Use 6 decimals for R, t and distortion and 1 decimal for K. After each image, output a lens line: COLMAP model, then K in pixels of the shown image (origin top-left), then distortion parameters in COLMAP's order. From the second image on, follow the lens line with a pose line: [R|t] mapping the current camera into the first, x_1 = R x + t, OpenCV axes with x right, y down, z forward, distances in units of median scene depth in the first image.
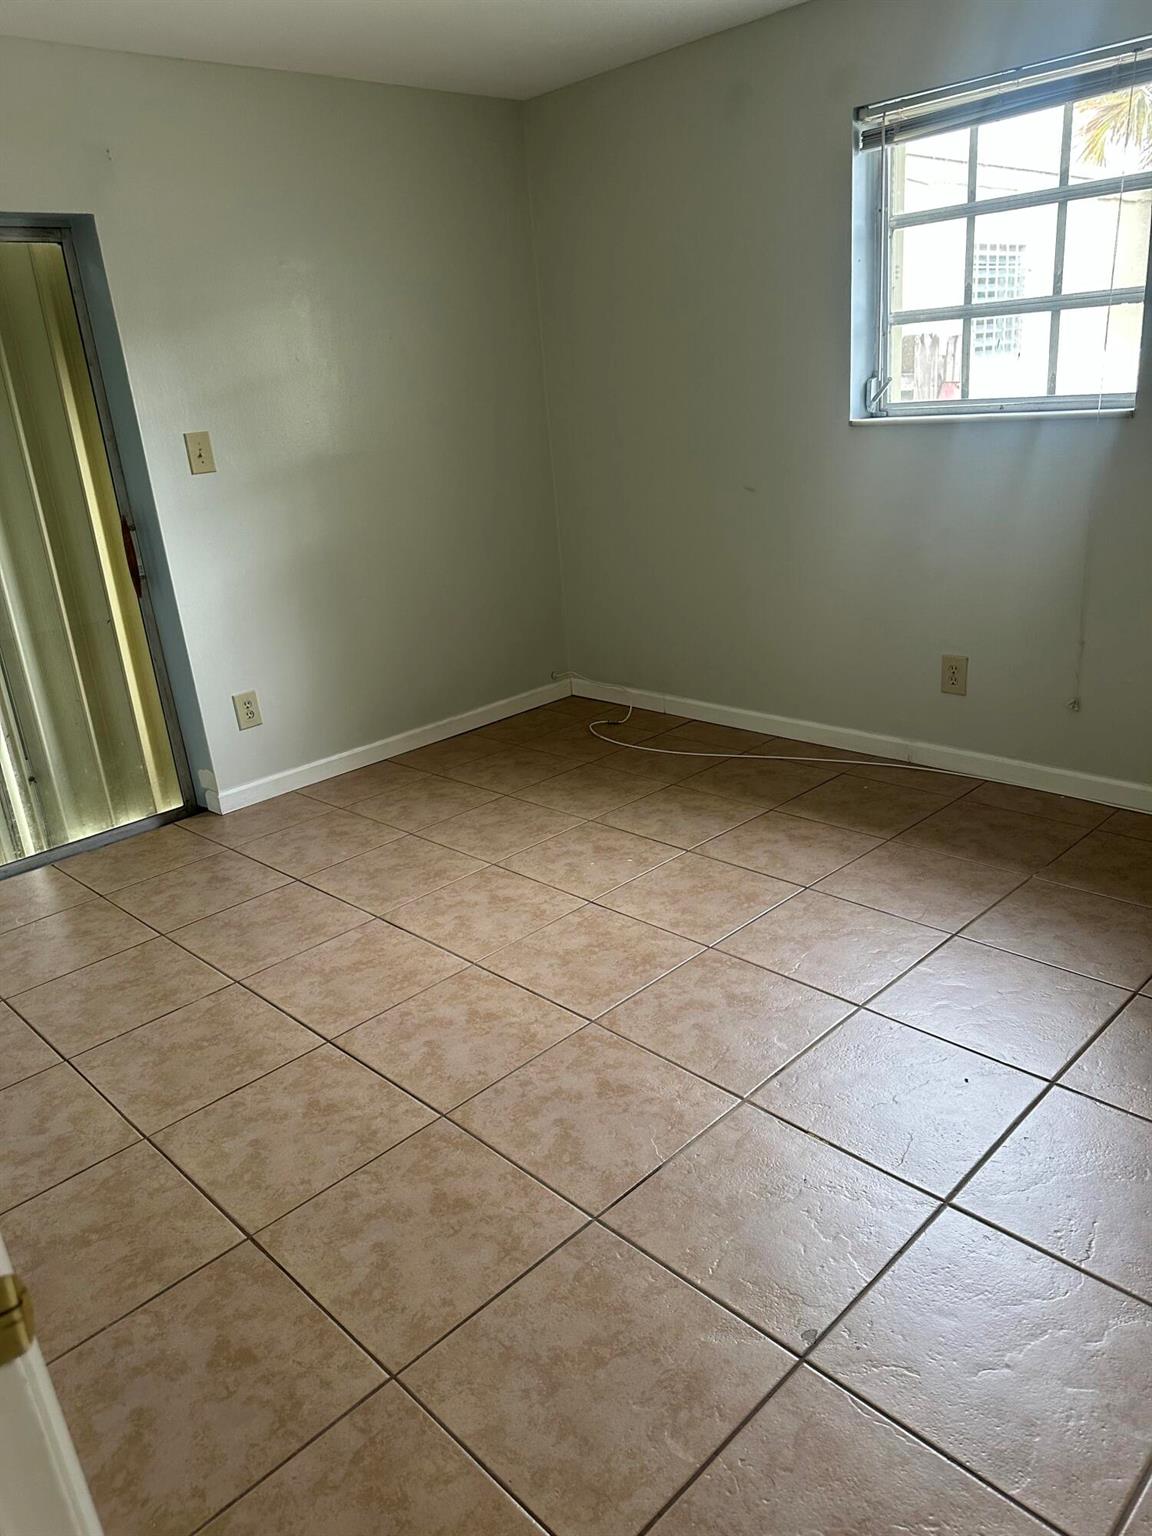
lens RADIAL K [[1088.5, 0, 569.7], [0, 1088.5, 782.6], [0, 0, 1]] dist [0.036971, -0.040467]
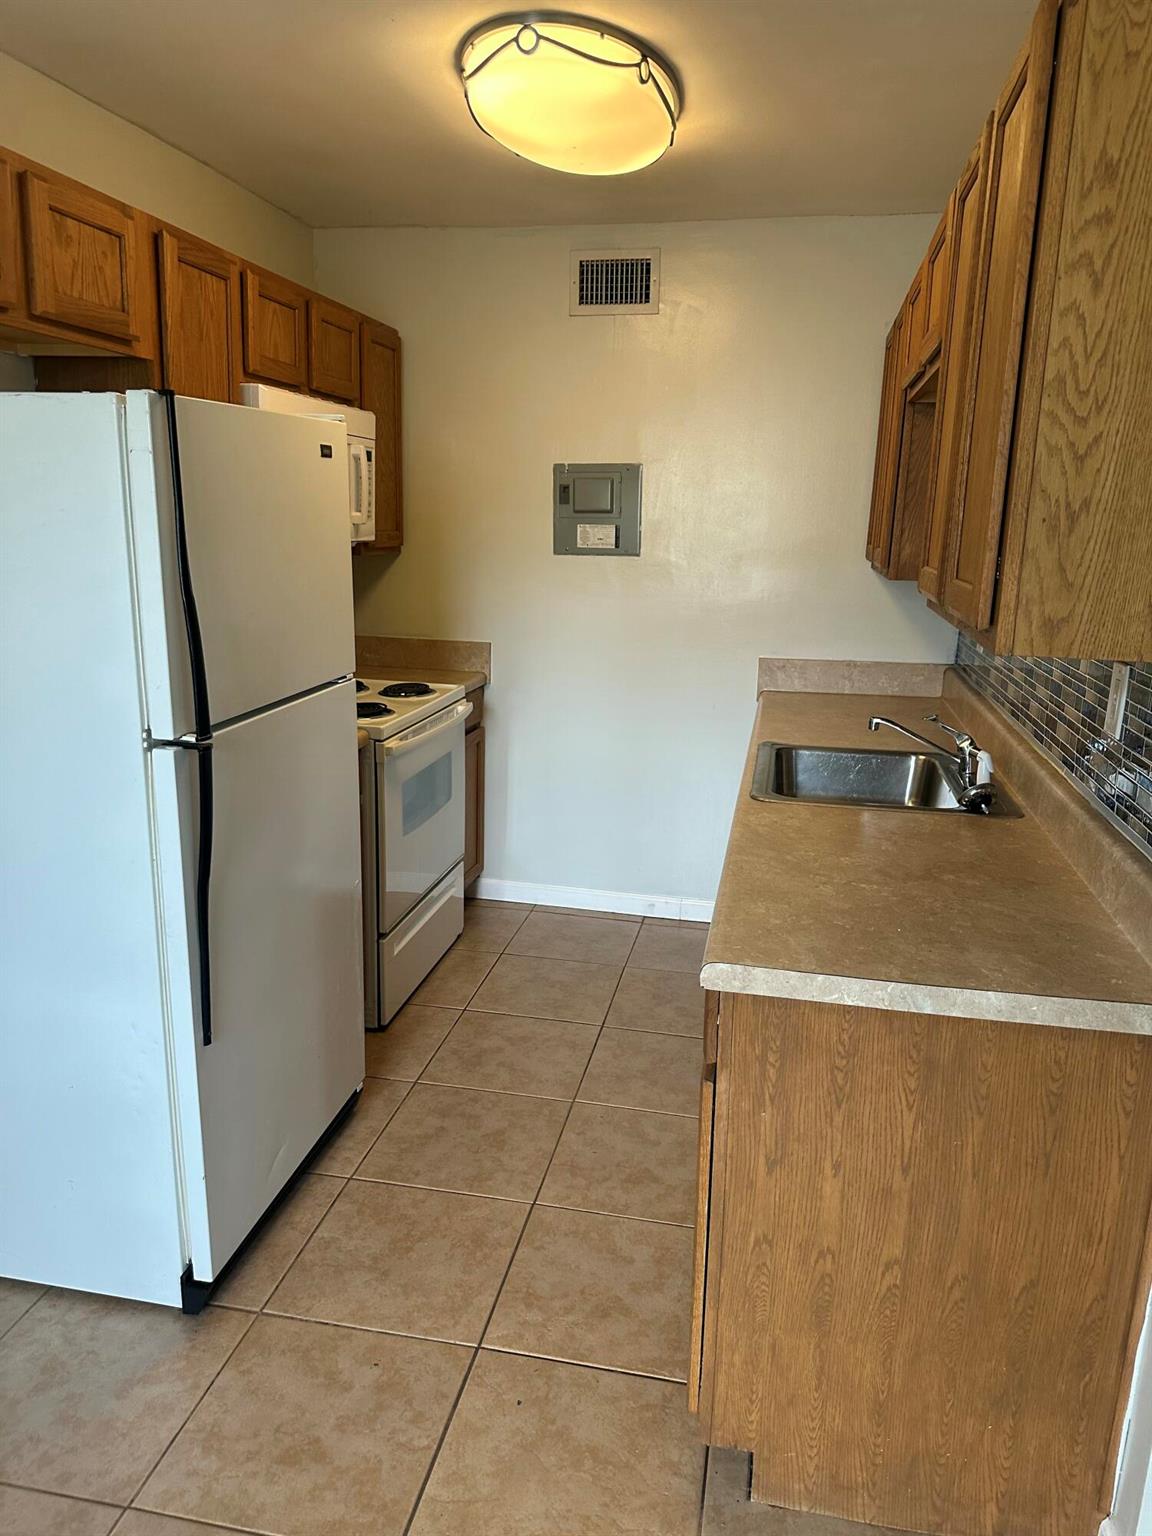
lens RADIAL K [[1088.5, 0, 575.0], [0, 1088.5, 764.4], [0, 0, 1]] dist [0.036971, -0.040467]
pose [[-0.822514, 0.190133, -0.536023, 0.083992], [-0.150184, 0.836405, 0.527136, -0.608491], [0.548558, 0.514078, -0.659399, 1.448155]]
